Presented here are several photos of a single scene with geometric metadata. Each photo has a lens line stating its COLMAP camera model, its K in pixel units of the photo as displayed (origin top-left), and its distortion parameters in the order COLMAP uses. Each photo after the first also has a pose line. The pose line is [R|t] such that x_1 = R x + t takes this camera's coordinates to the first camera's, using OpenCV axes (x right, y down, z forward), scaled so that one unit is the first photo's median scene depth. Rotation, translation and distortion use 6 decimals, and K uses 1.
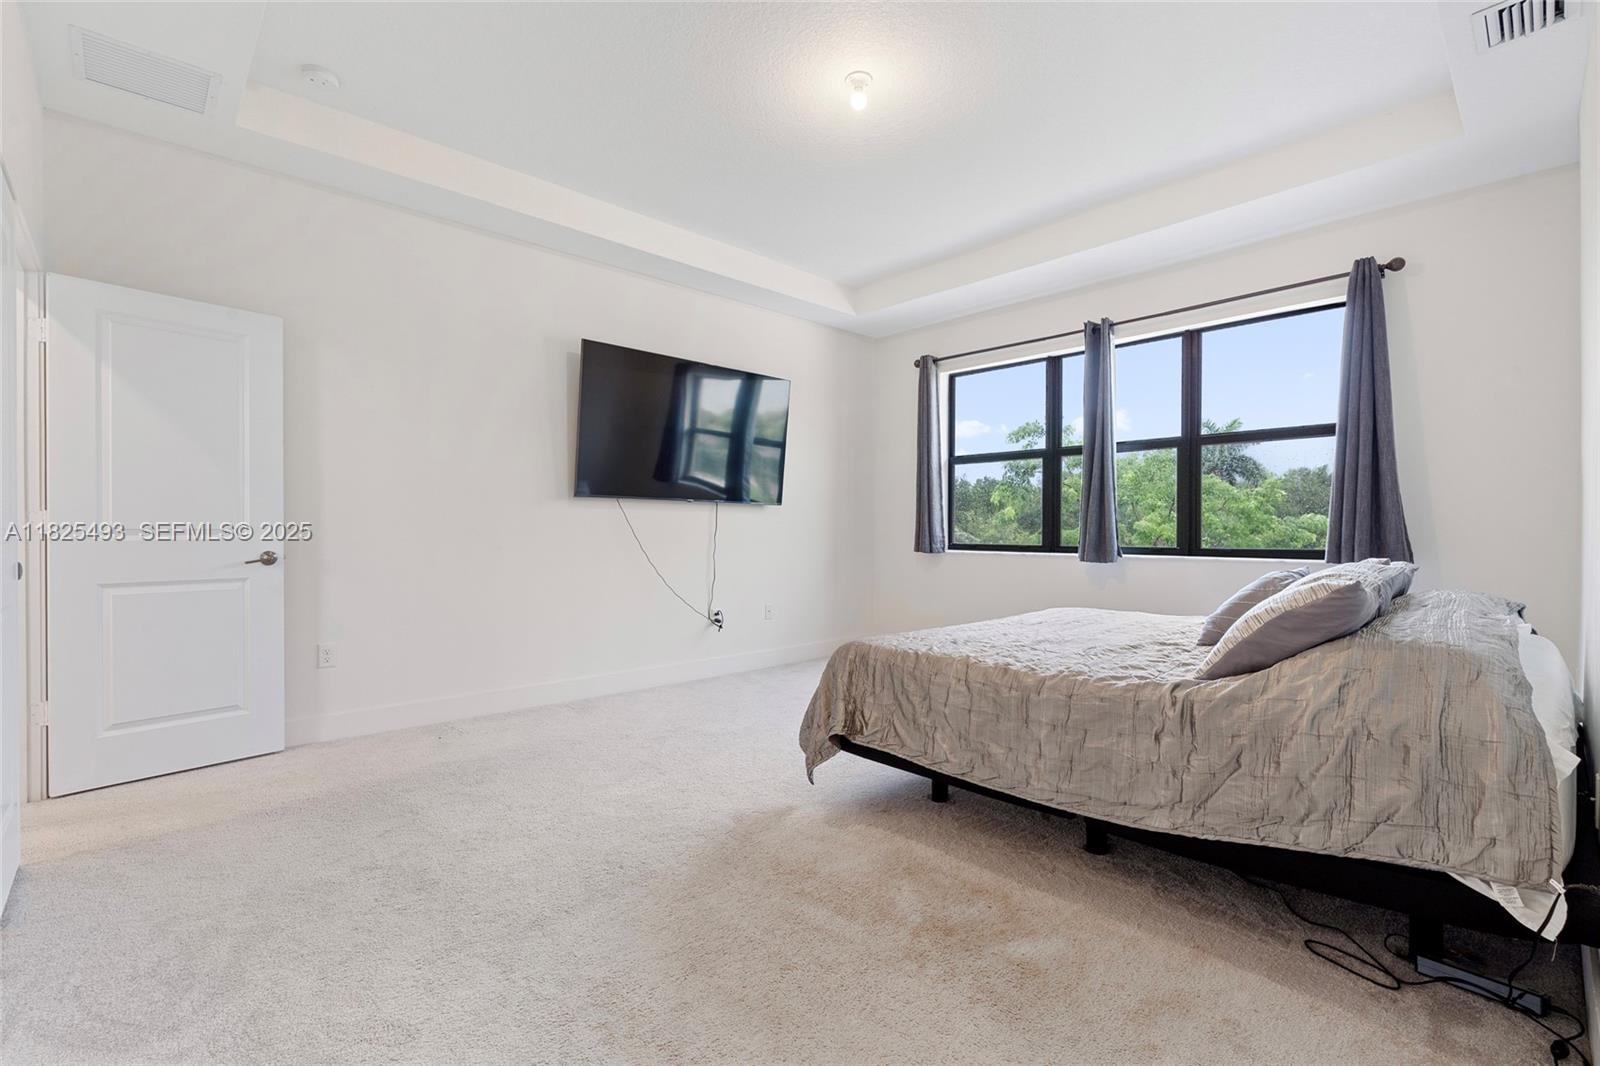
lens RADIAL K [[711.5, 0, 806.7], [0, 711.5, 536.2], [0, 0, 1]] dist [0.000543, -0.000342]
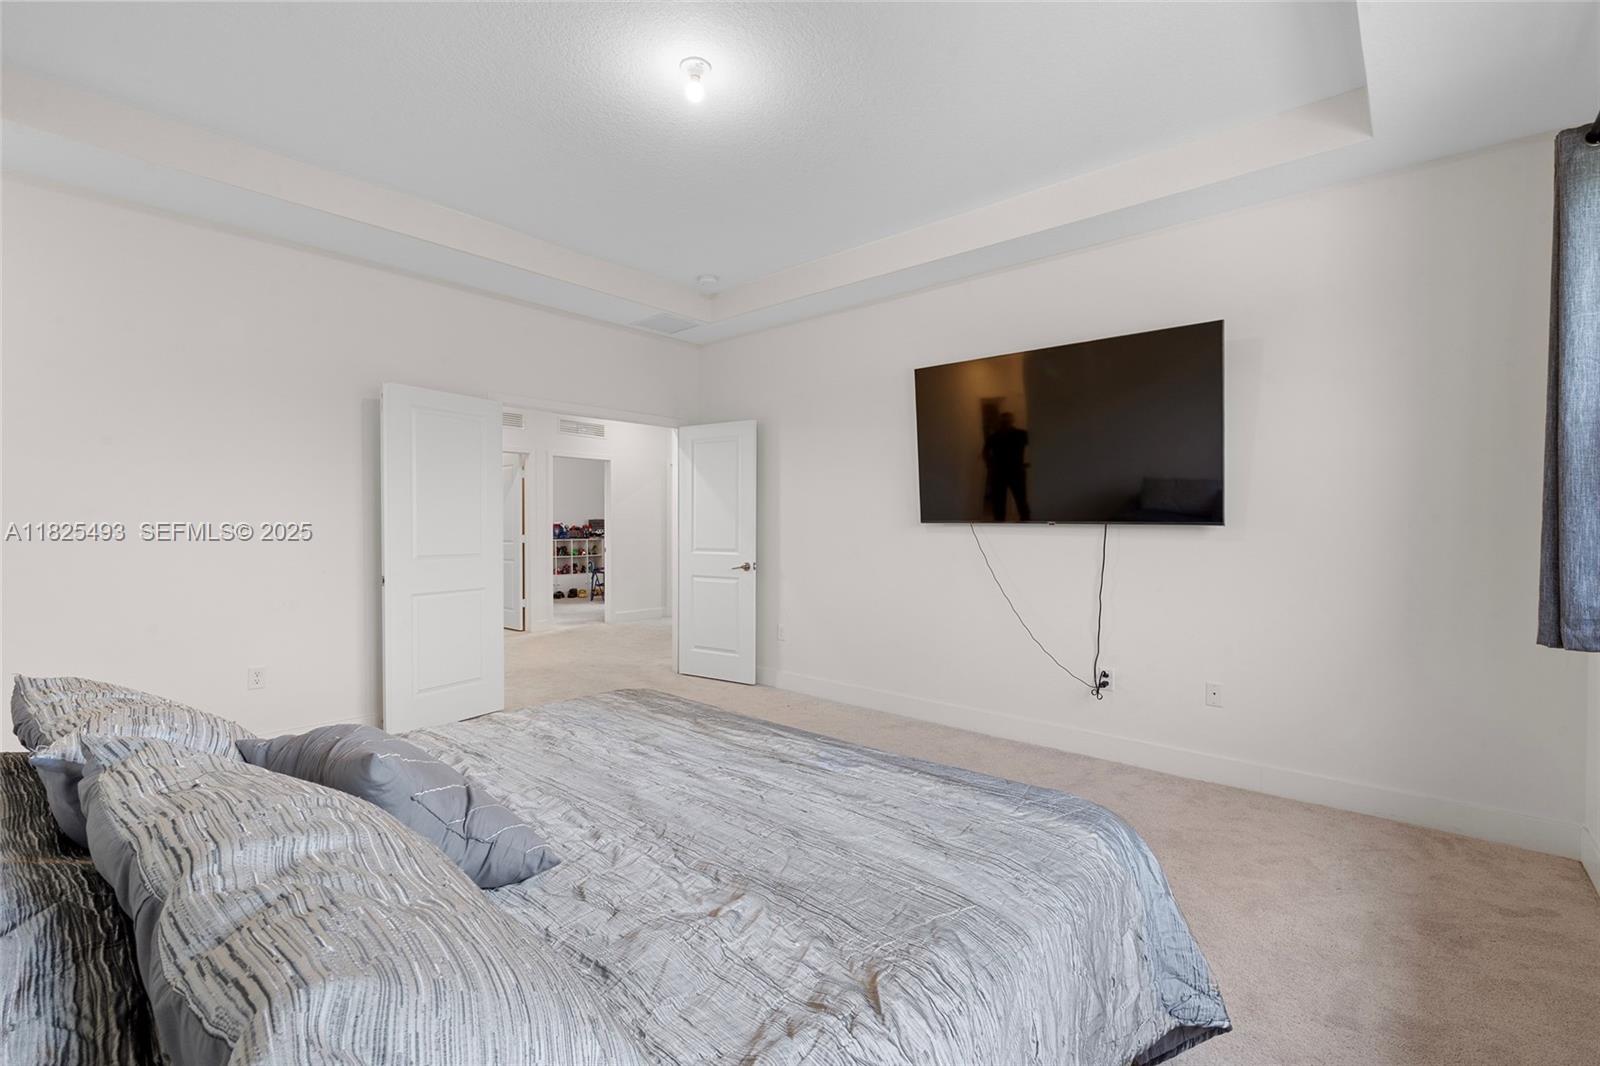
lens RADIAL K [[711.5, 0, 806.7], [0, 711.5, 536.2], [0, 0, 1]] dist [0.000543, -0.000342]
pose [[0.088672, 0.009839, -0.996012, 0.677135], [-0.017283, 0.999816, 0.008338, -0.041135], [0.995911, 0.016475, 0.088825, 0.733787]]
